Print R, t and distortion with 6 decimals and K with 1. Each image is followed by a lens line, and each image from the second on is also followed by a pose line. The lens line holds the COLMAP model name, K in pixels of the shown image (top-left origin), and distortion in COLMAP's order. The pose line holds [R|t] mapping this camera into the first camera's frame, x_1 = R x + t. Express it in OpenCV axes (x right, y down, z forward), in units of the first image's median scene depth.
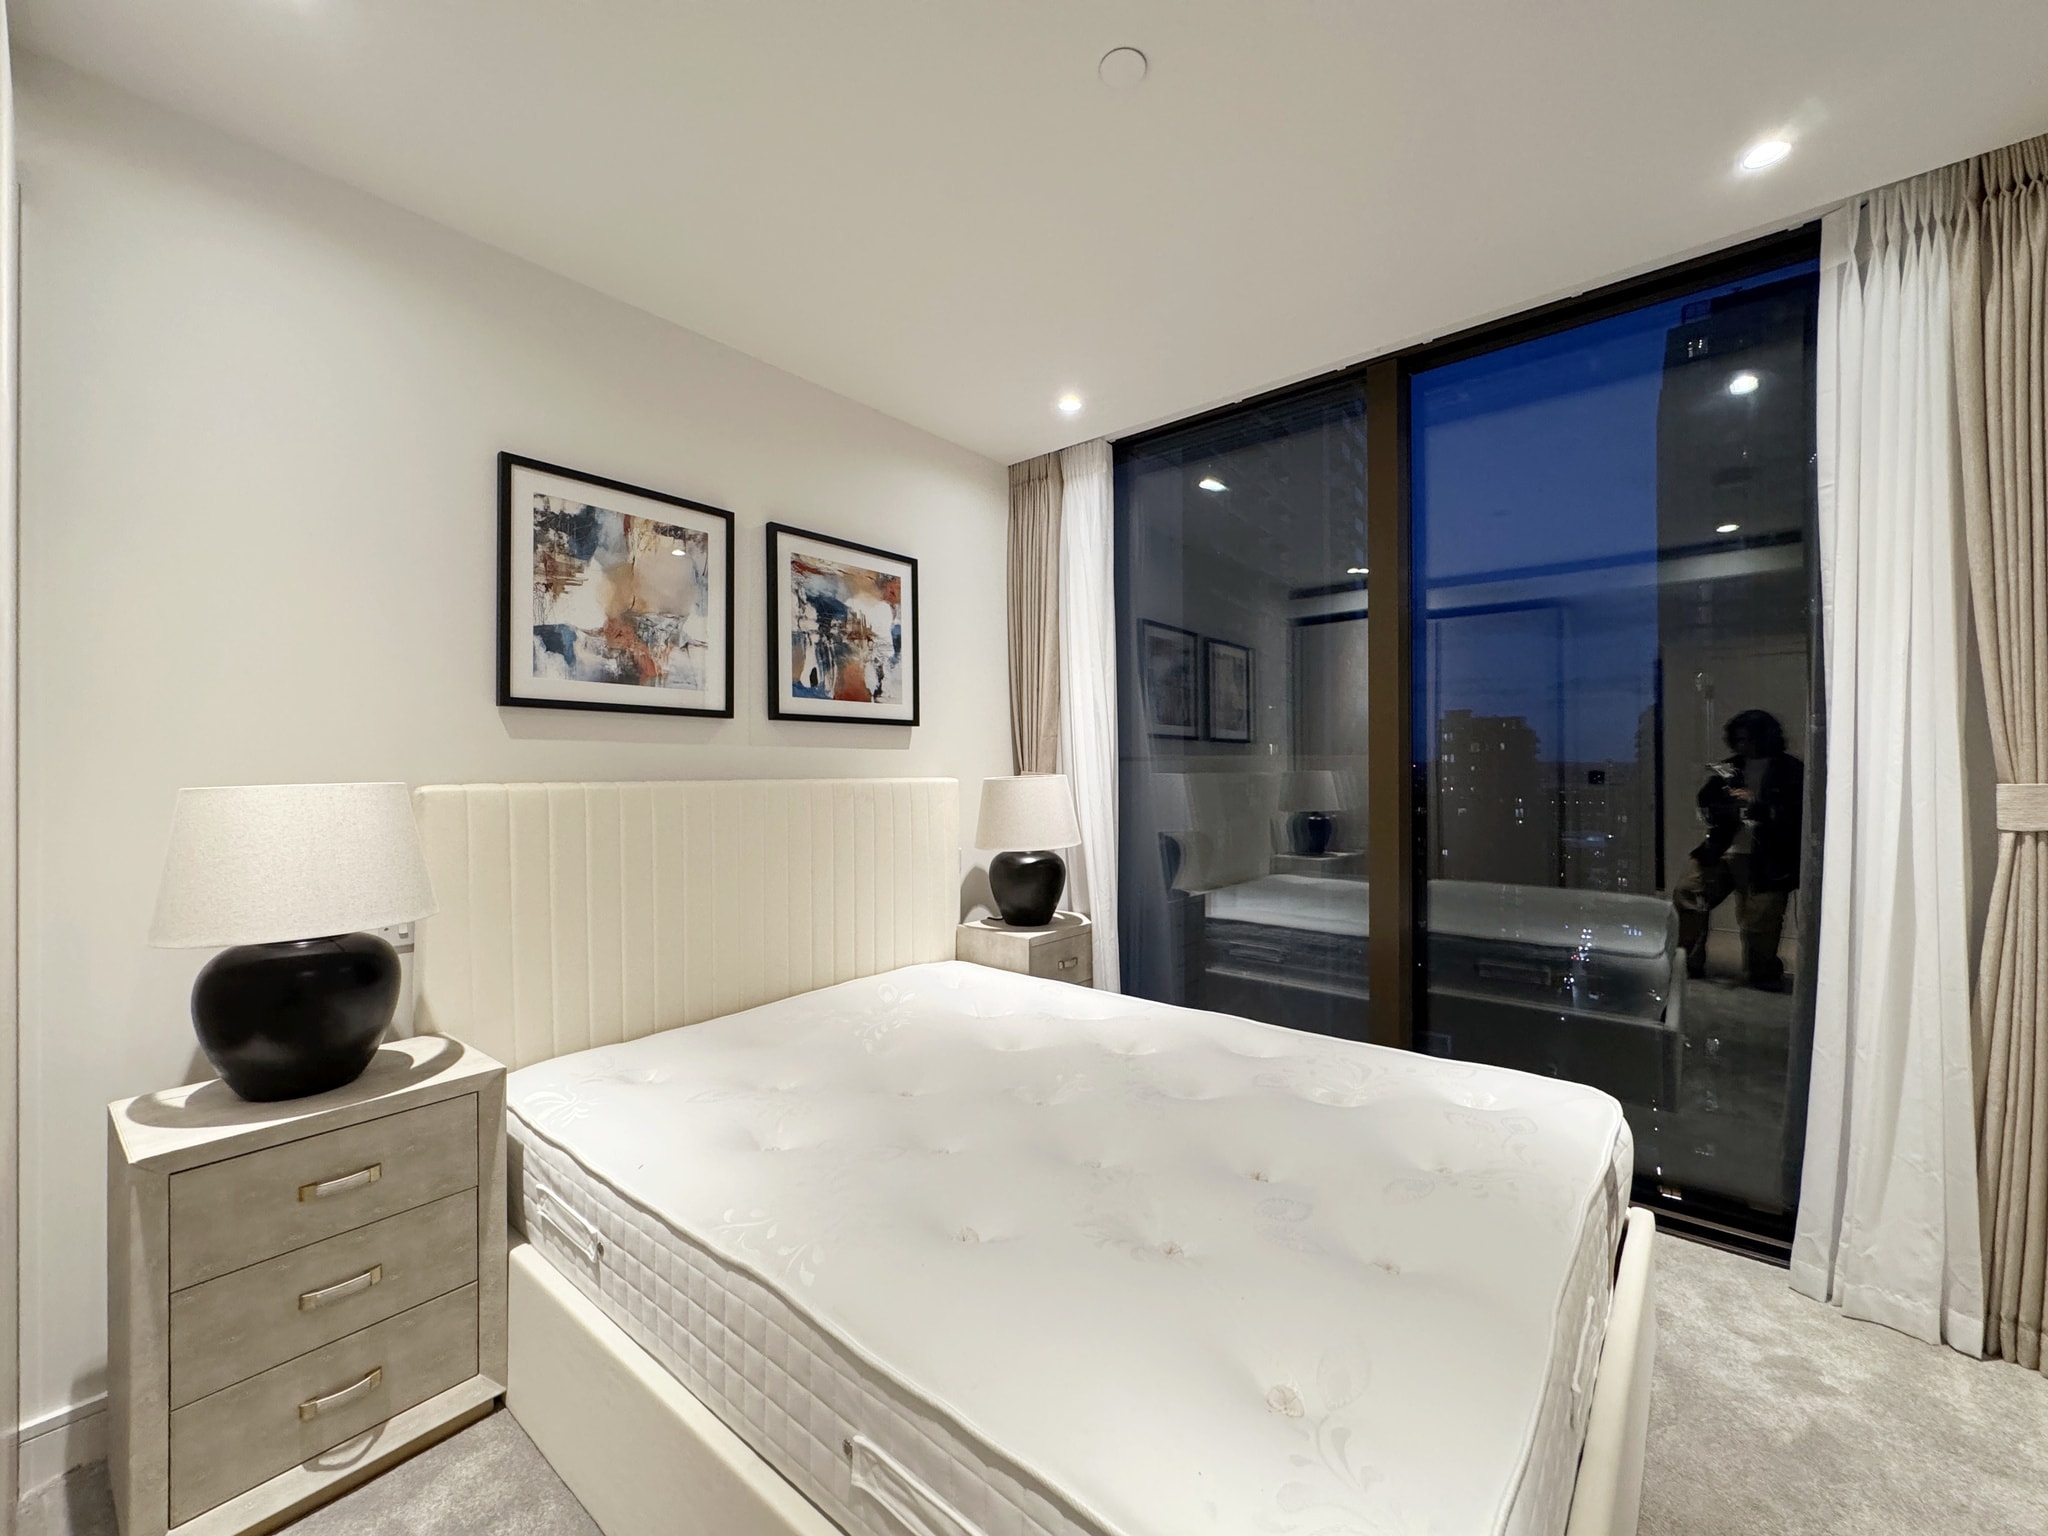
lens RADIAL K [[819.3, 0, 1022.4], [0, 819.3, 767.7], [0, 0, 1]] dist [-0.003732, 0.000609]
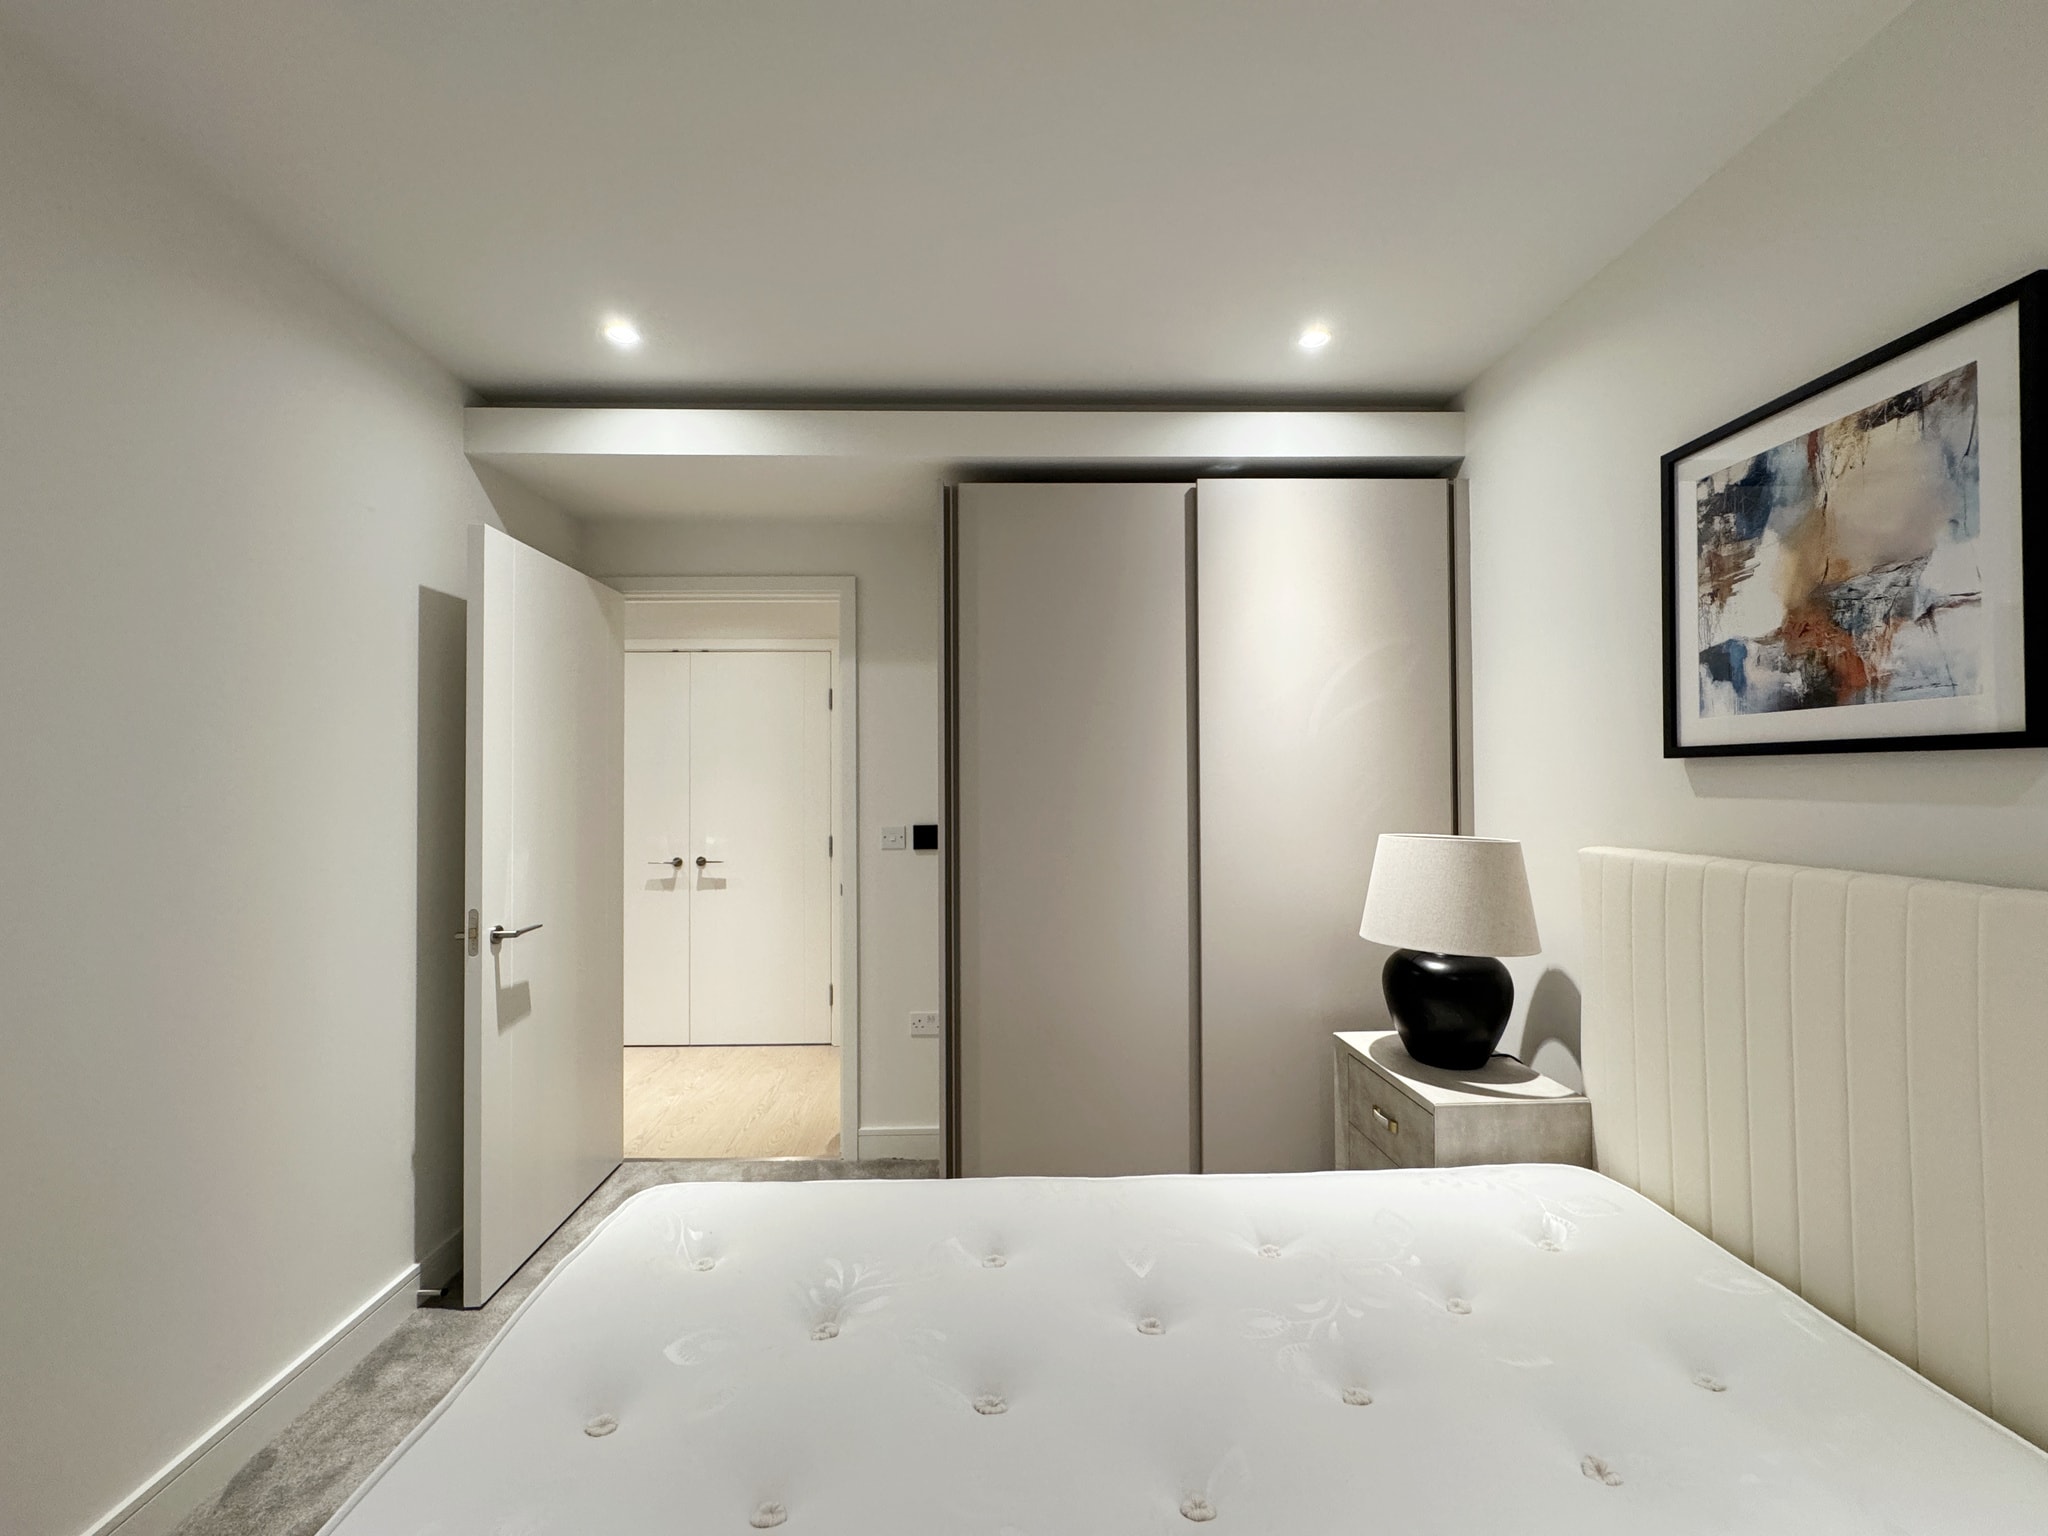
lens RADIAL K [[819.3, 0, 1022.4], [0, 819.3, 767.7], [0, 0, 1]] dist [-0.003732, 0.000609]
pose [[-0.751478, -0.003197, -0.659751, 0.315210], [0.010278, 0.999810, -0.016552, -0.044997], [0.659678, -0.019220, -0.751302, 0.910290]]
